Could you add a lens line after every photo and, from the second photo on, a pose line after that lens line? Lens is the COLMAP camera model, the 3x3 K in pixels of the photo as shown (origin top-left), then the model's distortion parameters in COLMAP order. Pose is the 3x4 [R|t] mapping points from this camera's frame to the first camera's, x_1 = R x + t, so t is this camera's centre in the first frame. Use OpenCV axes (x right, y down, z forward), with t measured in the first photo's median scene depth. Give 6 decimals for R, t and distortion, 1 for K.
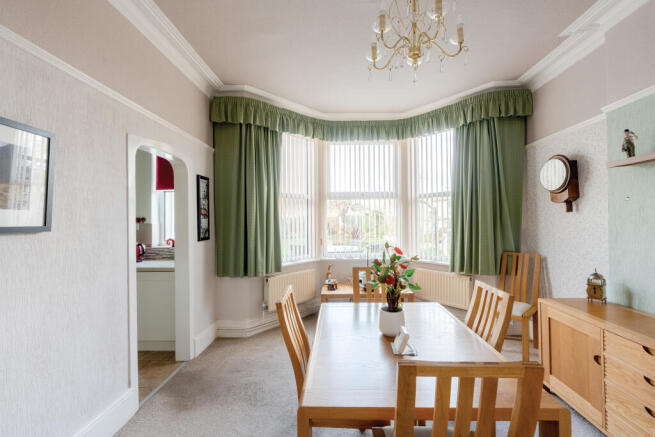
lens RADIAL K [[294.2, 0, 334.0], [0, 294.2, 219.2], [0, 0, 1]] dist [-0.012141, 0.010059]
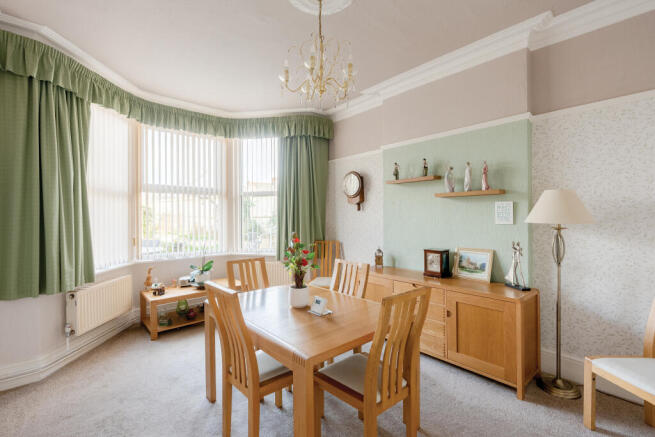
lens RADIAL K [[294.2, 0, 334.0], [0, 294.2, 219.2], [0, 0, 1]] dist [-0.012141, 0.010059]
pose [[0.731527, -0.004884, 0.681795, -0.252272], [-0.001350, 0.999962, 0.008612, 0.004379], [-0.681812, -0.007220, 0.731492, -0.005808]]
